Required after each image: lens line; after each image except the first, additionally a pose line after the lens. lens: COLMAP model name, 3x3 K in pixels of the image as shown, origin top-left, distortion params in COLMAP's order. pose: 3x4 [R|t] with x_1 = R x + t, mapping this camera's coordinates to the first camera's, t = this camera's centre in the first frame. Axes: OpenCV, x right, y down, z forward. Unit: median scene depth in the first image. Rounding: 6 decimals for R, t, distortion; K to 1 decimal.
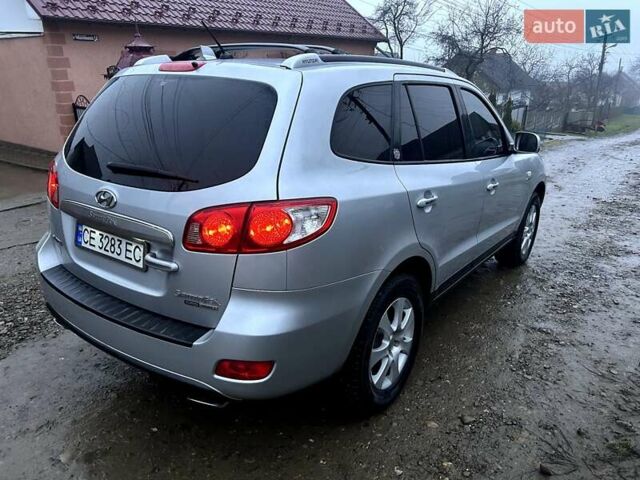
lens RADIAL K [[481.4, 0, 326.9], [0, 481.4, 240.7], [0, 0, 1]] dist [0.065276, -0.067832]
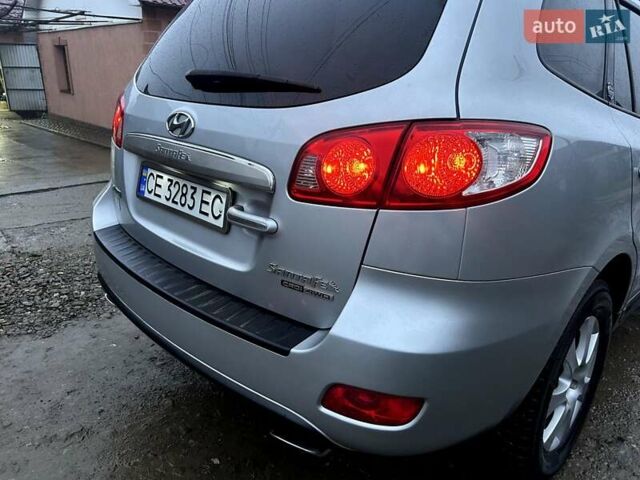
lens RADIAL K [[481.4, 0, 320.5], [0, 481.4, 237.1], [0, 0, 1]] dist [0.065276, -0.067832]
pose [[0.985440, 0.082864, -0.148467, -0.141997], [-0.086470, 0.996092, -0.017993, 0.068192], [0.146396, 0.030569, 0.988754, 0.351591]]
